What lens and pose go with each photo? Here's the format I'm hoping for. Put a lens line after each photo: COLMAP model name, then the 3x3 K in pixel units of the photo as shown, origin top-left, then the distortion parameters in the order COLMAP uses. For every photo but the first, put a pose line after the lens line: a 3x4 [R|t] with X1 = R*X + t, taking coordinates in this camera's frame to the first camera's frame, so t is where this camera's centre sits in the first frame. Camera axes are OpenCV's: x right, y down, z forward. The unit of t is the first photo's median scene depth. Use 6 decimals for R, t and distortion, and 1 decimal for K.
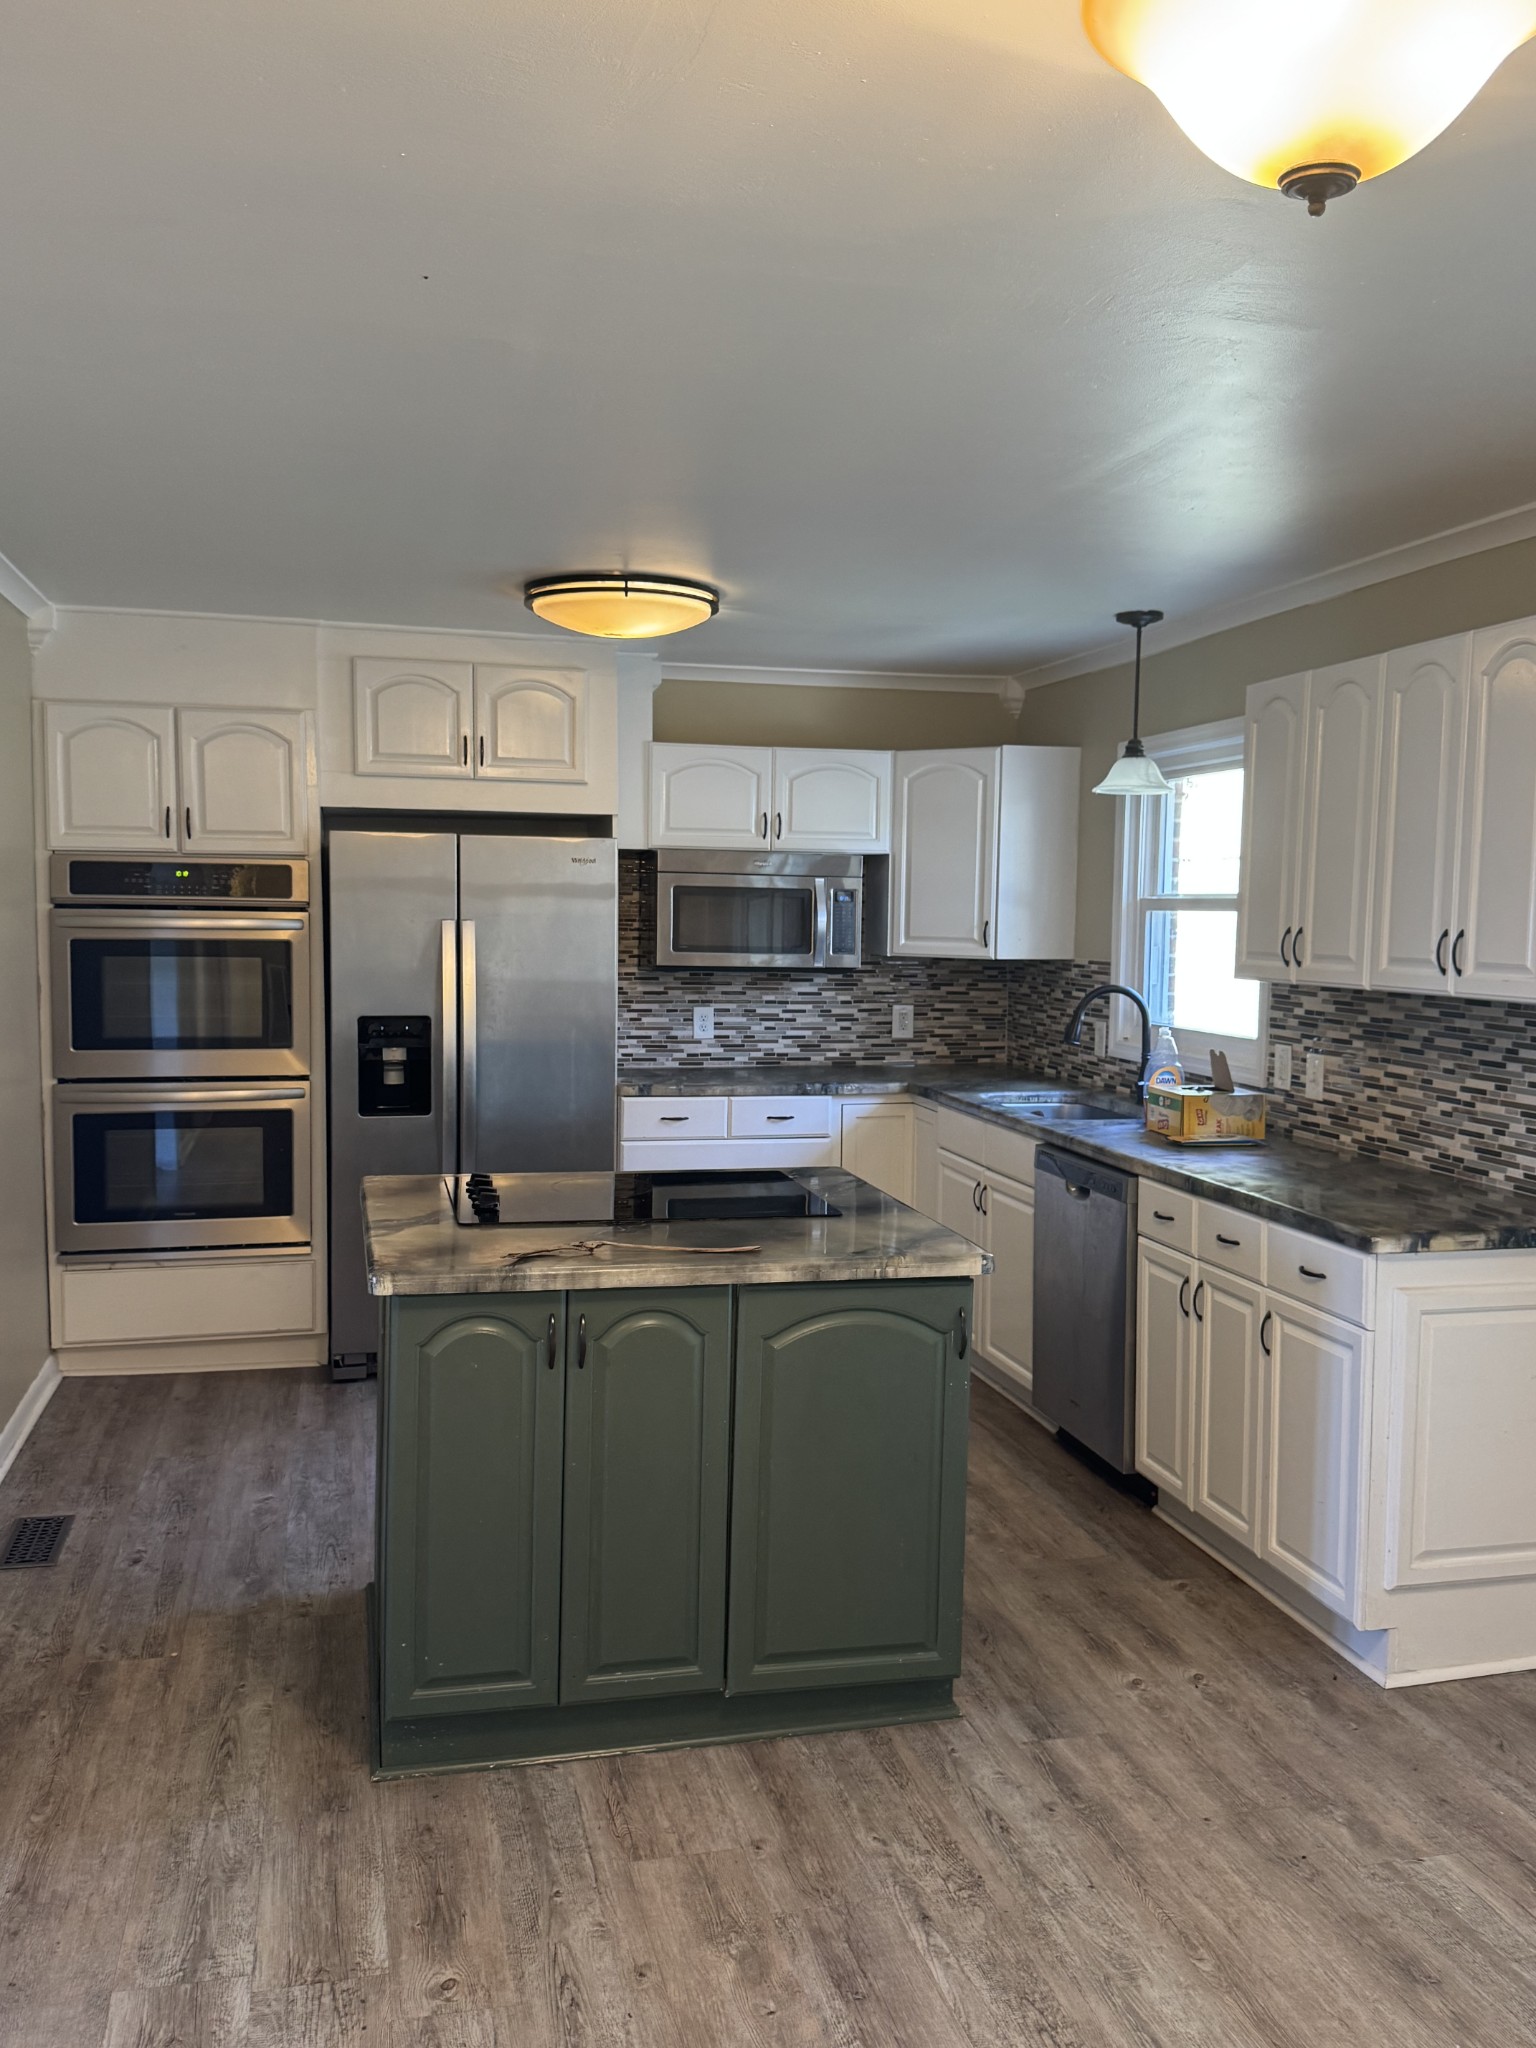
lens RADIAL K [[1720.6, 0, 765.7], [0, 1720.6, 1031.2], [0, 0, 1]] dist [0.055274, -0.060104]
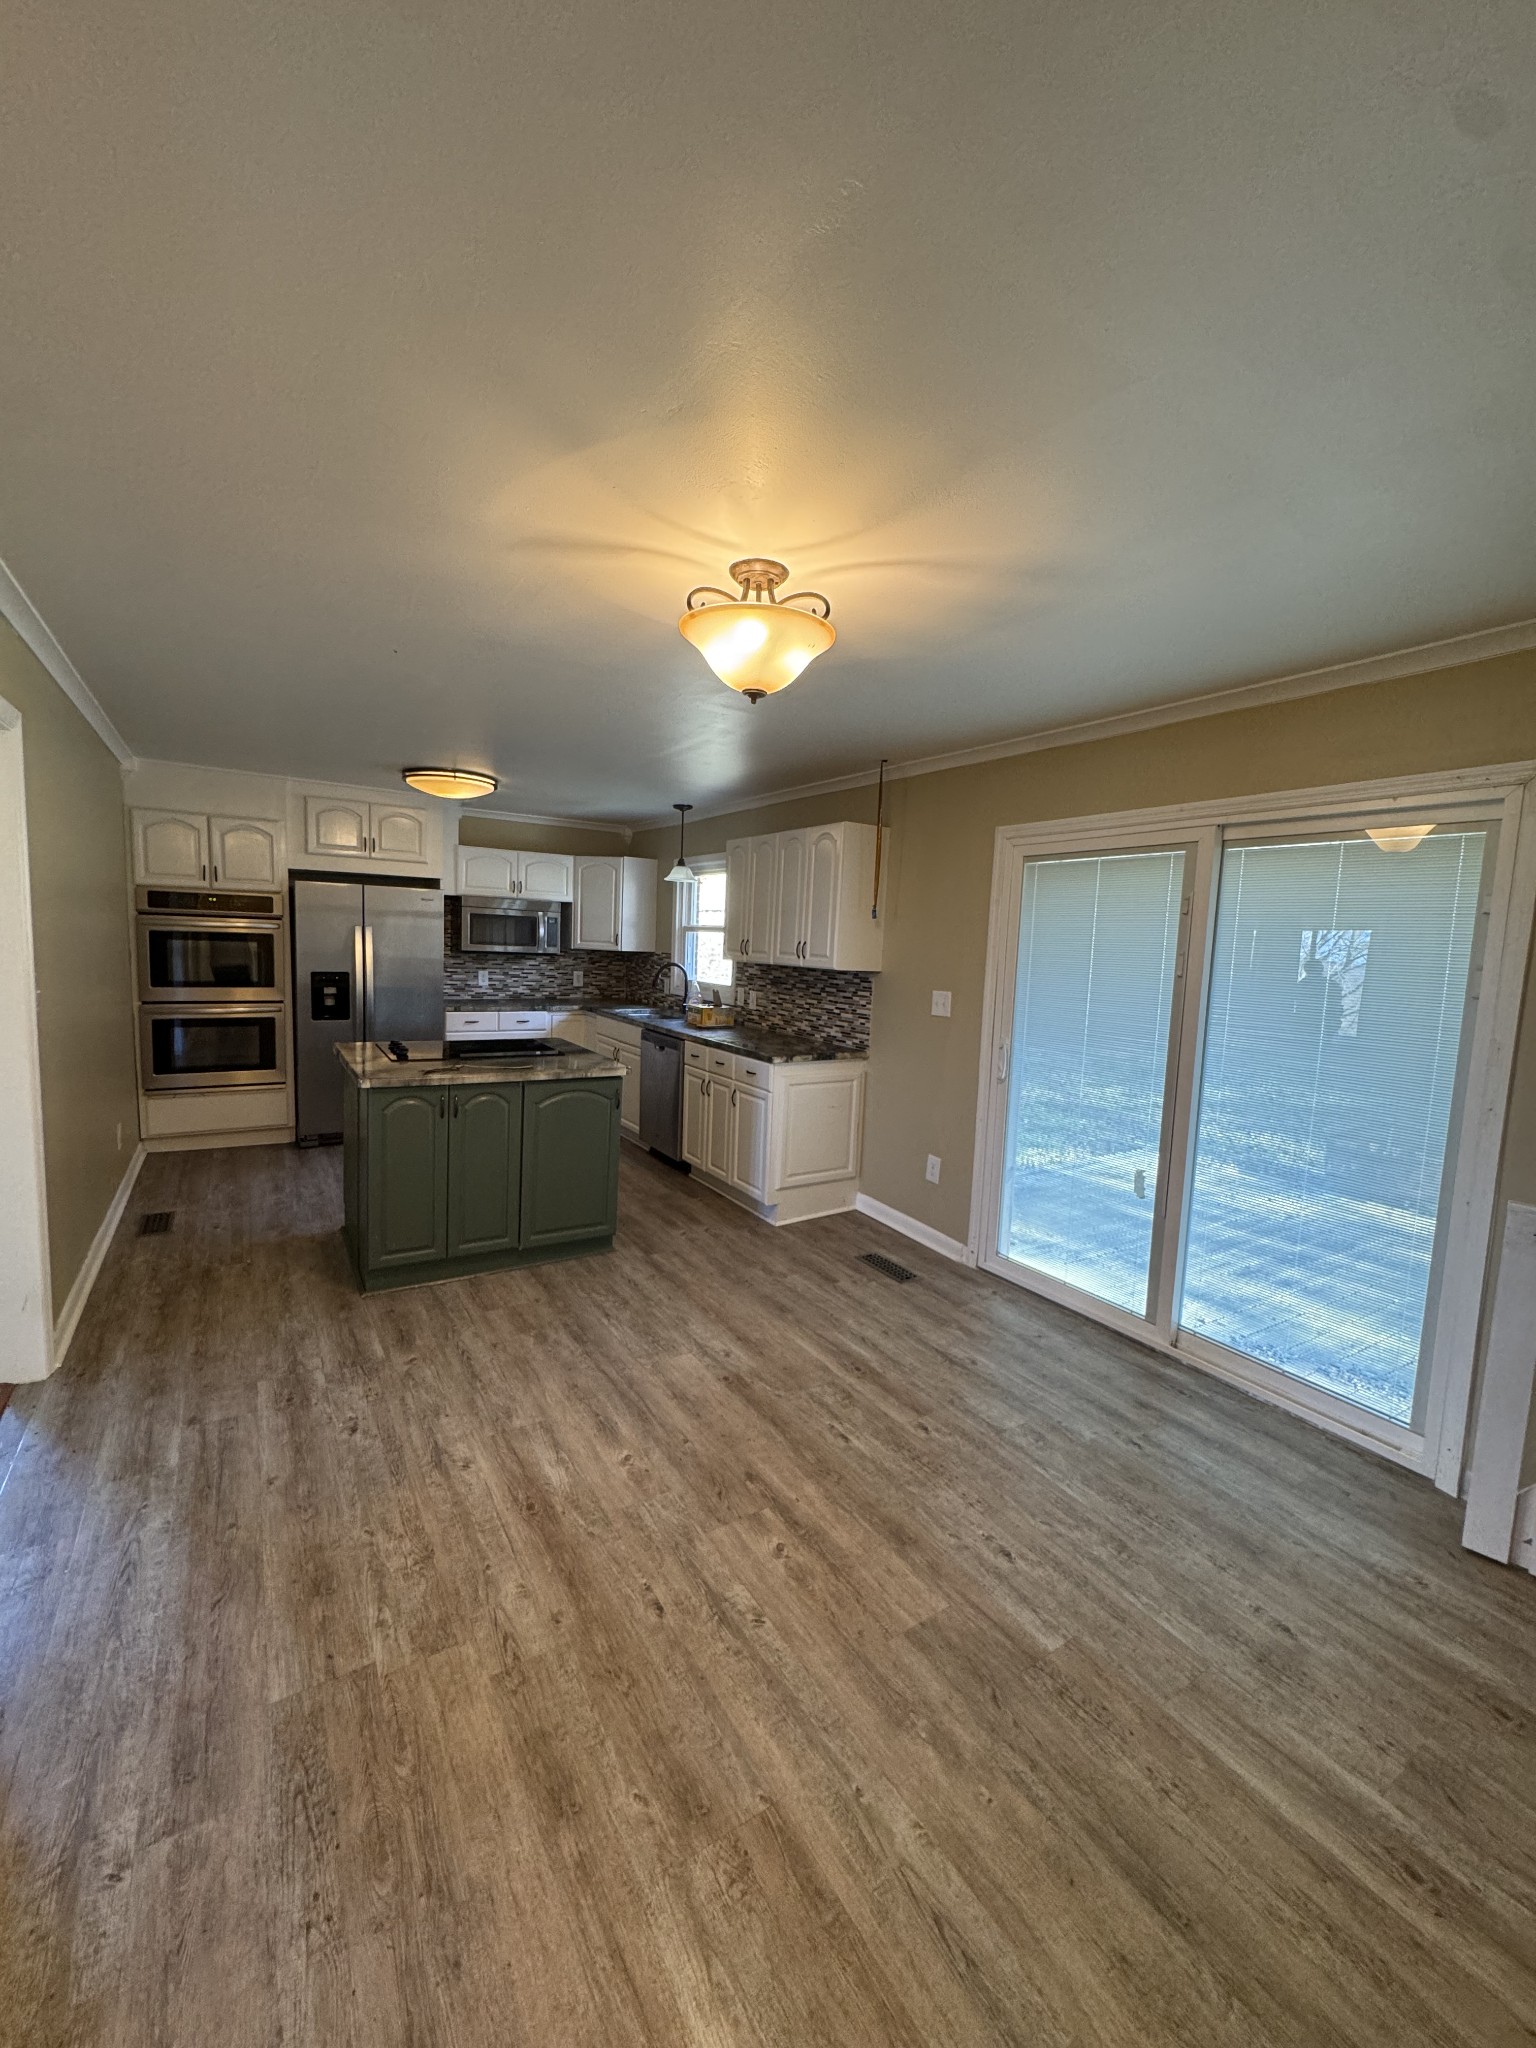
lens RADIAL K [[822.2, 0, 770.5], [0, 822.2, 1022.2], [0, 0, 1]] dist [0.000536, -0.000354]
pose [[0.946289, -0.007088, 0.323244, -0.046619], [-0.005469, 0.999266, 0.037921, 0.015317], [-0.323275, -0.037652, 0.945556, -0.146923]]
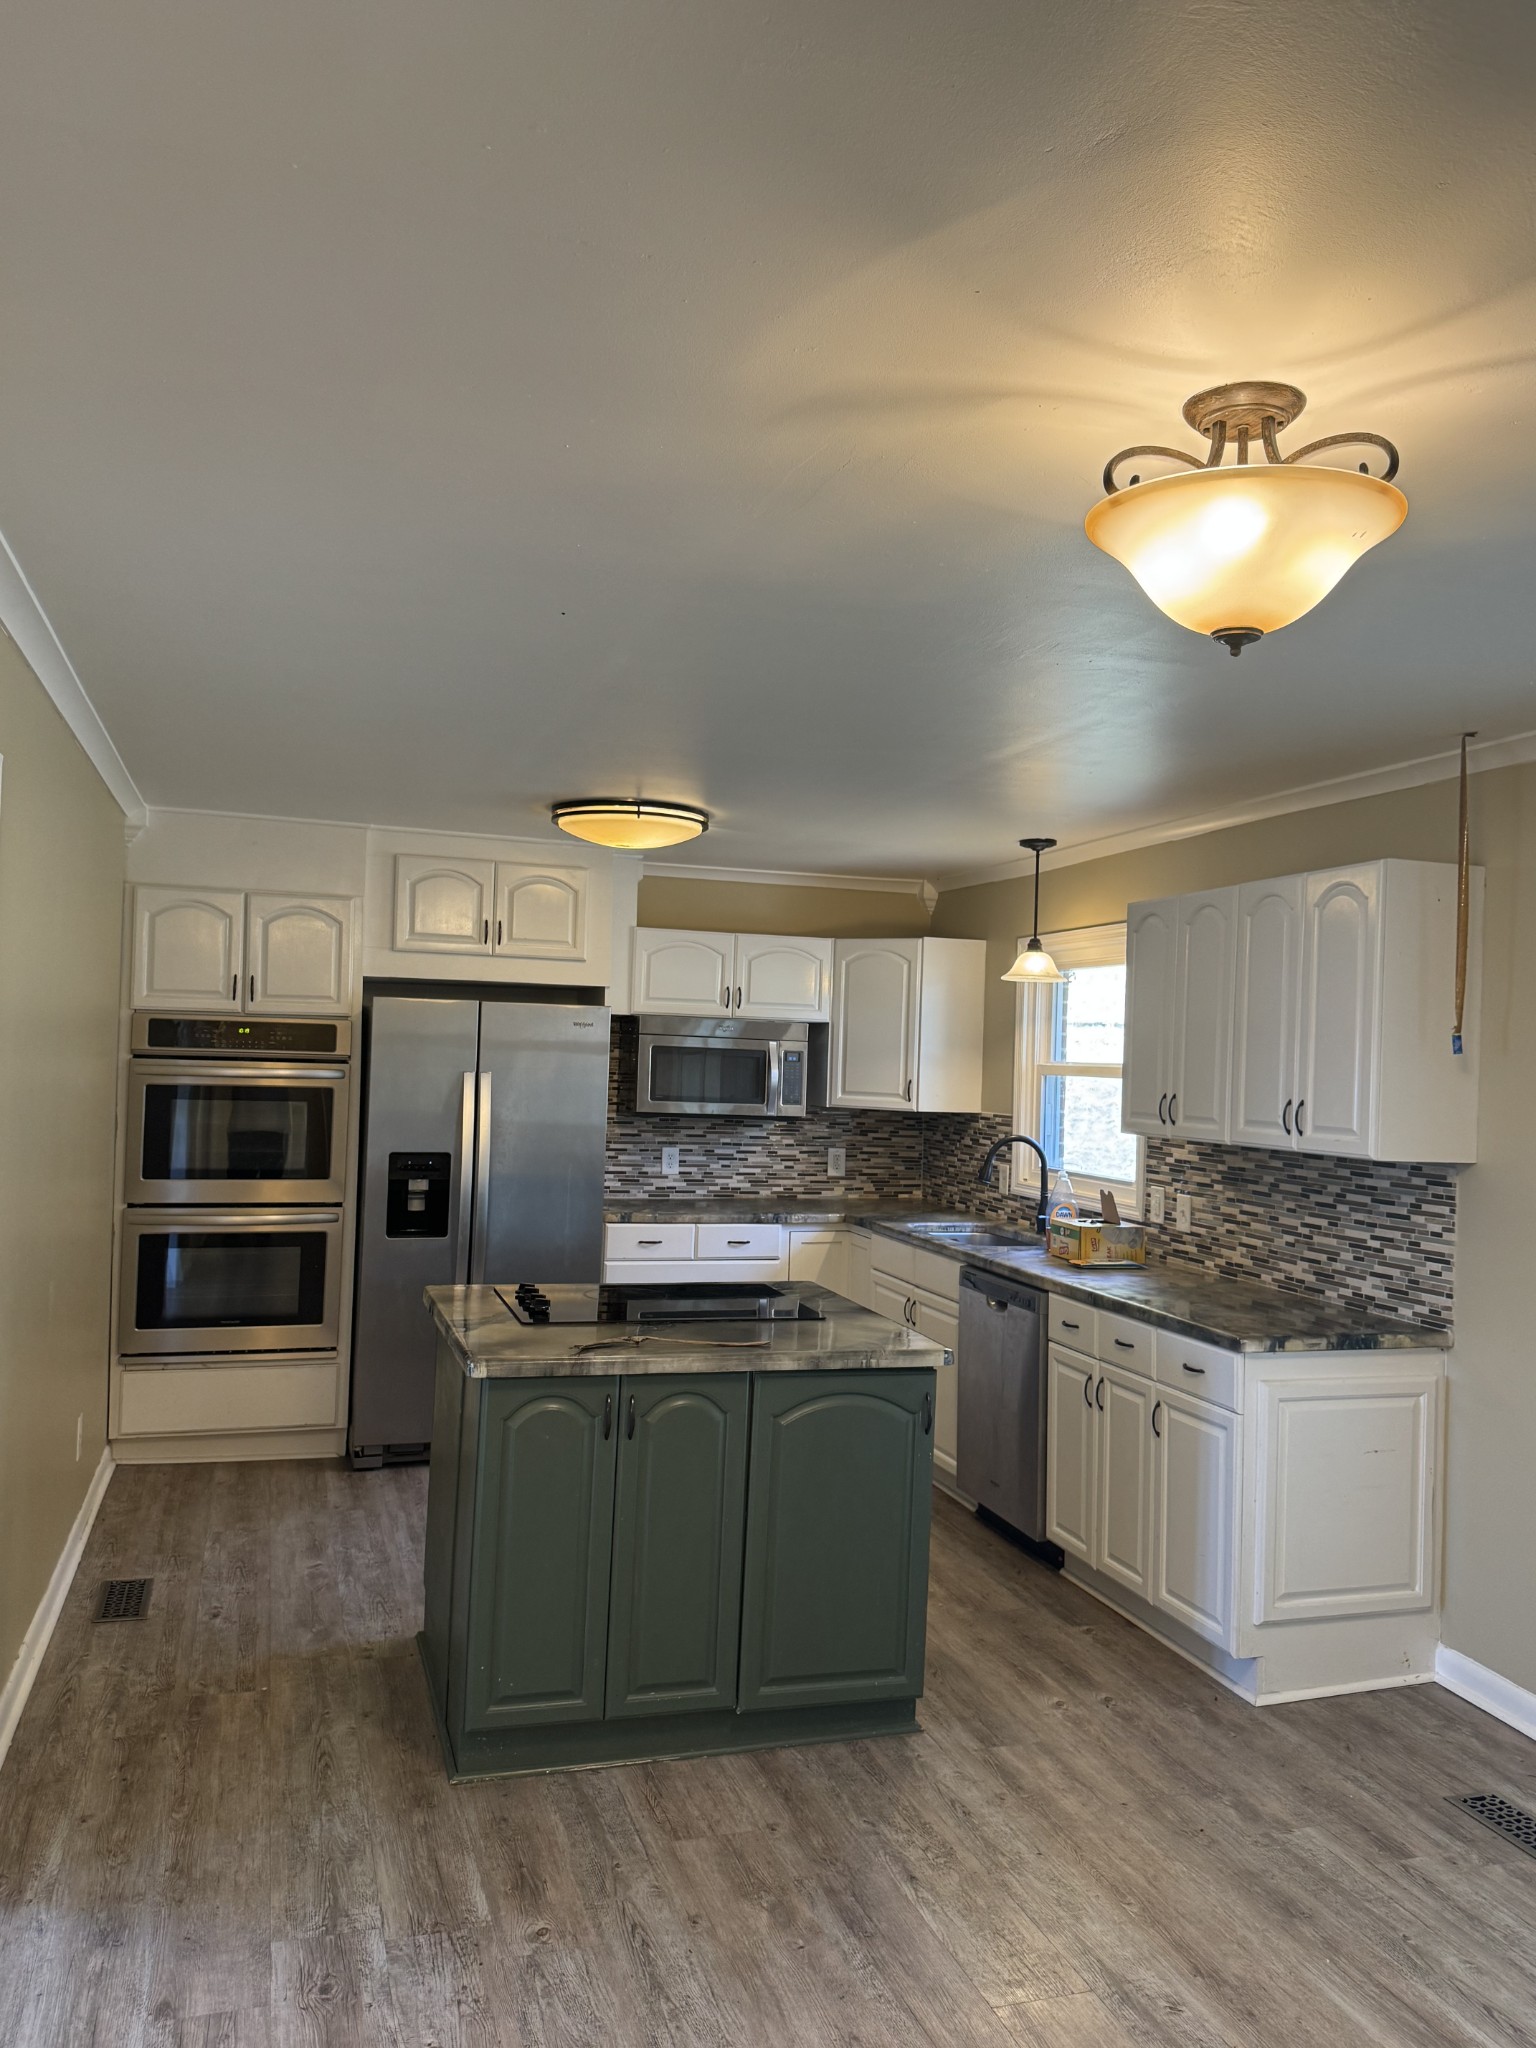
lens RADIAL K [[1555.0, 0, 769.1], [0, 1555.0, 1026.4], [0, 0, 1]] dist [0.047893, -0.050523]
pose [[0.997523, 0.019947, 0.067457, -0.065984], [-0.013690, 0.995668, -0.091970, -0.000207], [-0.068999, 0.090818, 0.993474, -0.119004]]
